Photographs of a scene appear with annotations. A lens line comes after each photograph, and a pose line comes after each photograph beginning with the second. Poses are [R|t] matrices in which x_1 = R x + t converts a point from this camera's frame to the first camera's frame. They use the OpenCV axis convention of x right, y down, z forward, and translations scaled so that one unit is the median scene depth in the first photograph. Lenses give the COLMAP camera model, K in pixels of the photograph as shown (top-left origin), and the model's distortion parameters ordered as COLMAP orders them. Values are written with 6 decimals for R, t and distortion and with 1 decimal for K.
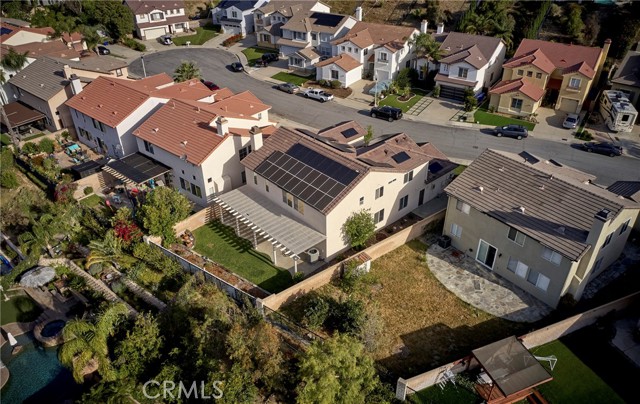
lens RADIAL K [[473.8, 0, 320.0], [0, 473.8, 202.0], [0, 0, 1]] dist [-0.003700, -0.000854]
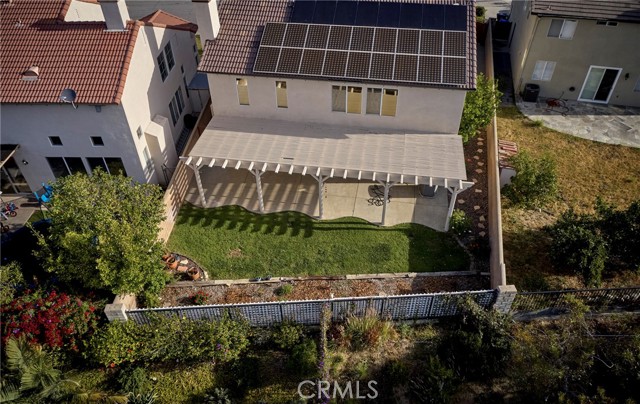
lens RADIAL K [[473.8, 0, 320.0], [0, 473.8, 202.0], [0, 0, 1]] dist [-0.003700, -0.000854]
pose [[0.776167, -0.405185, 0.483104, -0.390174], [0.343855, 0.914235, 0.214333, -0.026347], [-0.528515, -0.000241, 0.848924, 0.595591]]
